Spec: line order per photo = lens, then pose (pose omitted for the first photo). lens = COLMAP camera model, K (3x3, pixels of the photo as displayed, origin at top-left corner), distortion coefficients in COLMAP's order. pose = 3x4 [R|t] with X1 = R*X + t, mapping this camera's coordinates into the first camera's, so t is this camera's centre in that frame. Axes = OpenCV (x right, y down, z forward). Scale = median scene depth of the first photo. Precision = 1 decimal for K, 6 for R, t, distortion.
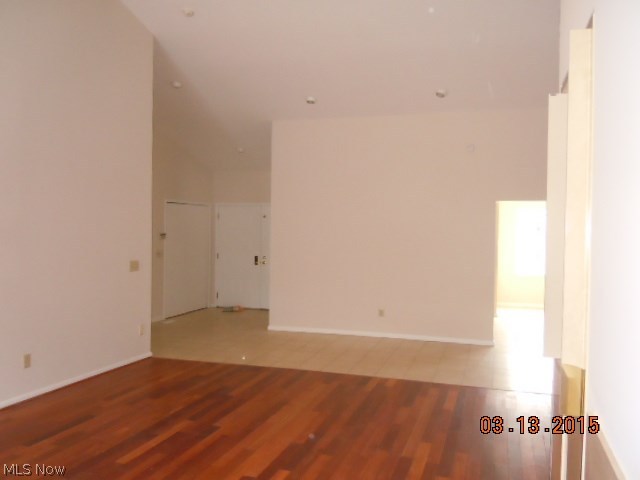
lens RADIAL K [[569.5, 0, 318.8], [0, 569.5, 237.7], [0, 0, 1]] dist [0.065039, -0.189801]
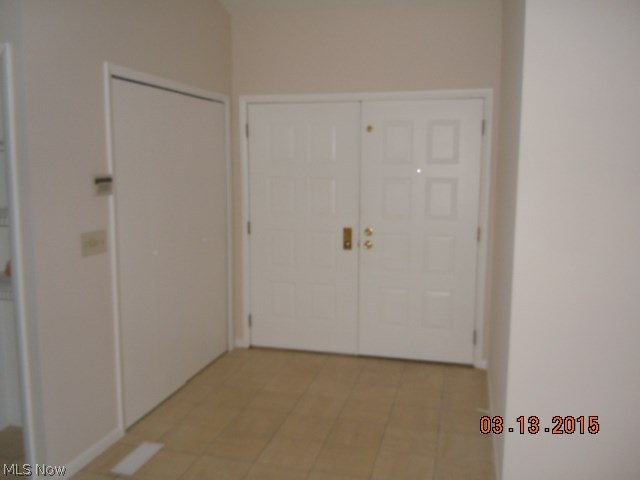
lens RADIAL K [[569.5, 0, 318.8], [0, 569.5, 237.7], [0, 0, 1]] dist [0.065039, -0.189801]
pose [[0.998493, -0.016723, 0.052270, -0.149068], [0.010410, 0.992864, 0.118797, -0.009274], [-0.053884, -0.118074, 0.991542, 0.590728]]
